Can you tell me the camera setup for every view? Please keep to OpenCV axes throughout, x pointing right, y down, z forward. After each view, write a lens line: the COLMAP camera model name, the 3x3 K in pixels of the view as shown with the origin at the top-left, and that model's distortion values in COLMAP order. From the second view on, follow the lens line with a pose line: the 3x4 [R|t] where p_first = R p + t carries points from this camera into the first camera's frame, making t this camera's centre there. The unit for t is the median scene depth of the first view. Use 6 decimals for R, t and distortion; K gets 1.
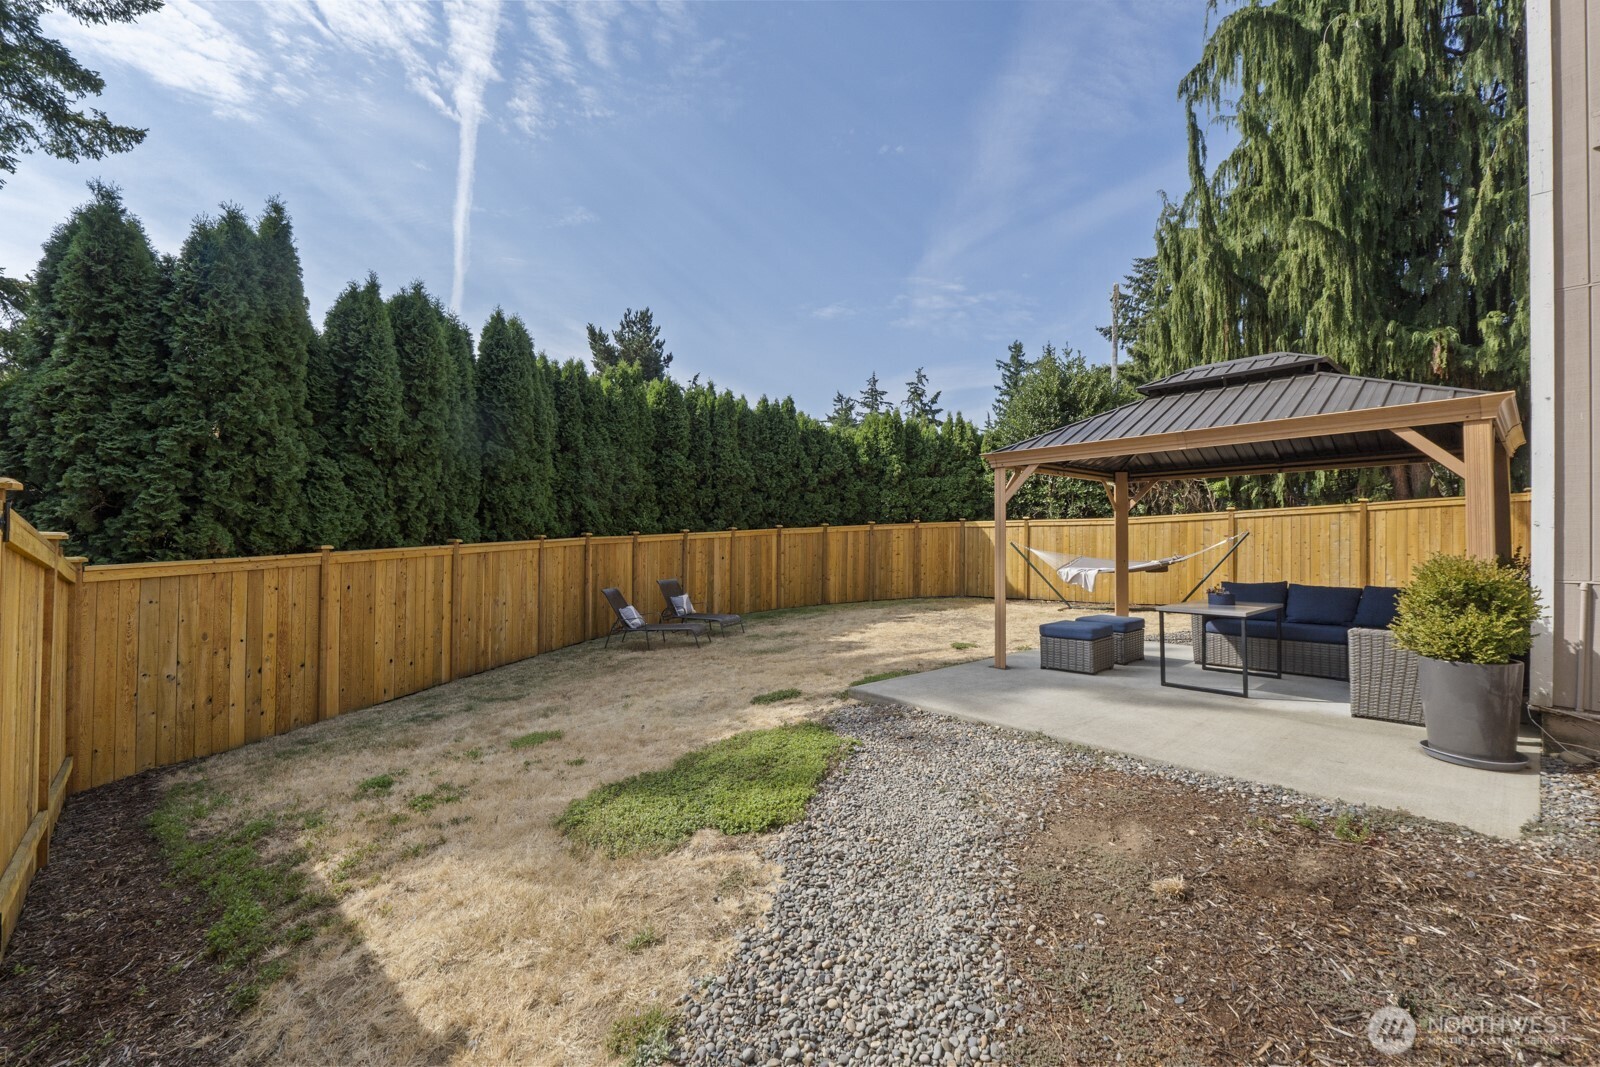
lens RADIAL K [[666.4, 0, 807.6], [0, 666.4, 526.8], [0, 0, 1]] dist [-0.009111, 0.000048]
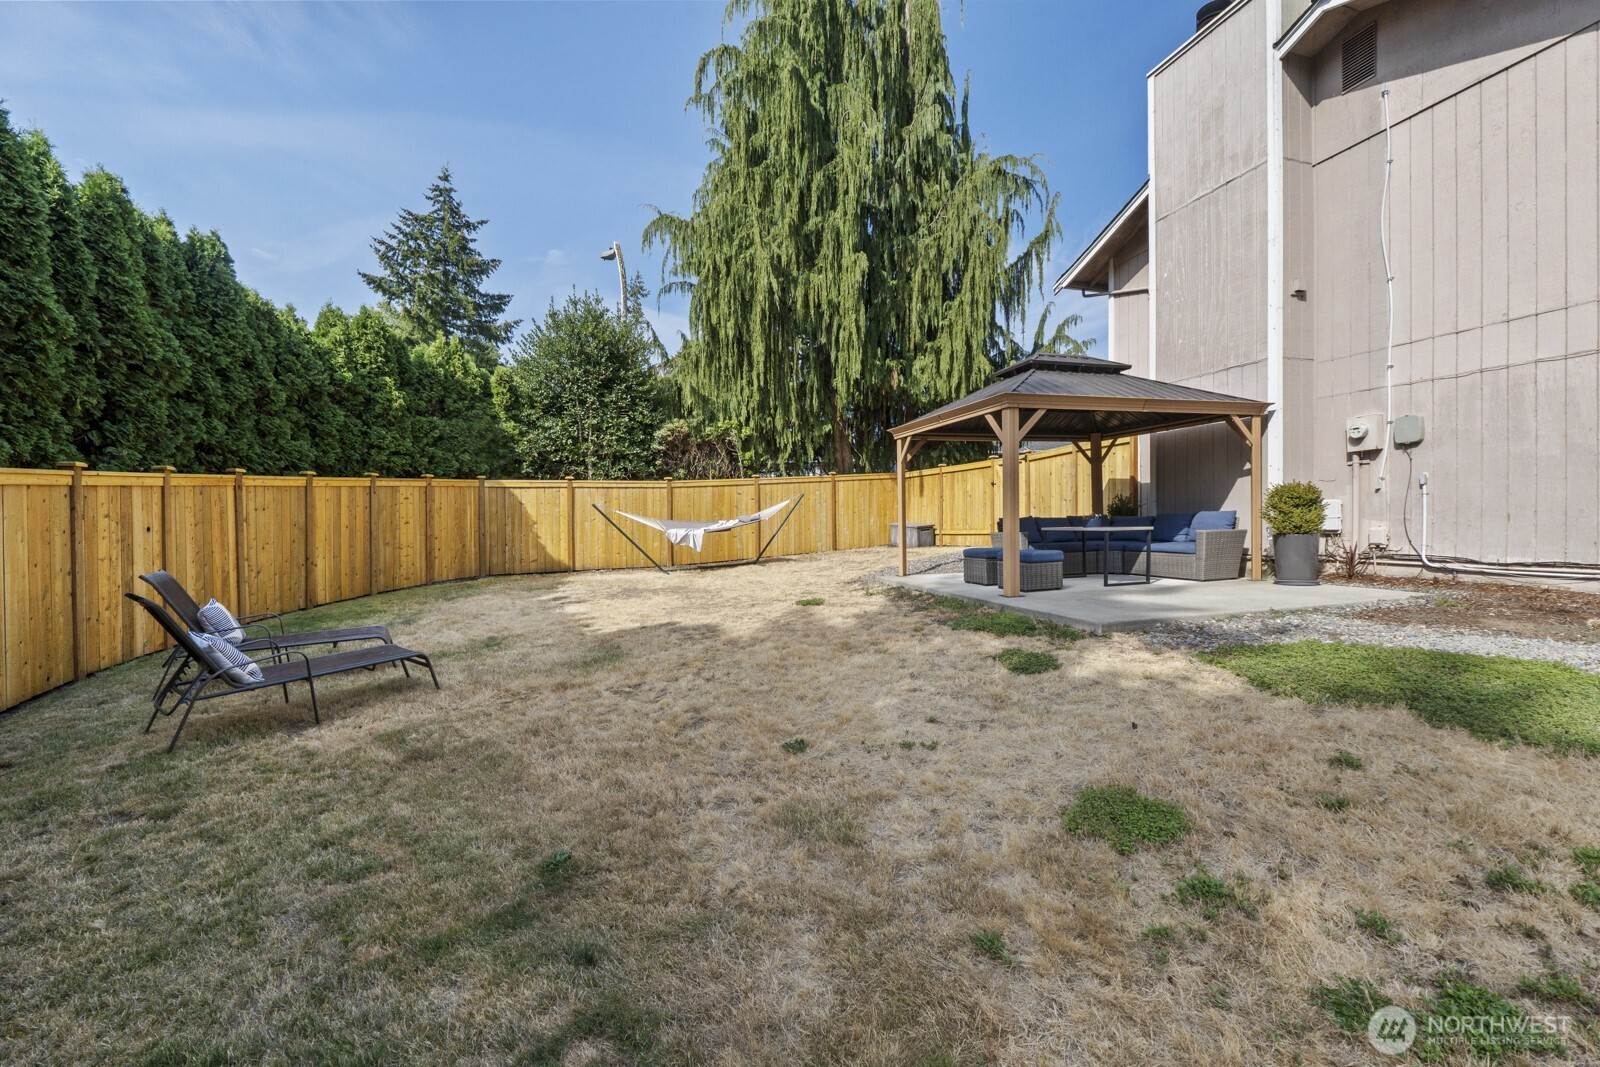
lens RADIAL K [[666.4, 0, 803.7], [0, 666.4, 532.3], [0, 0, 1]] dist [-0.009111, 0.000048]
pose [[0.427847, -0.025291, 0.903497, -0.313428], [-0.003218, 0.999559, 0.029504, 0.029829], [-0.903845, -0.015531, 0.427577, 0.337367]]
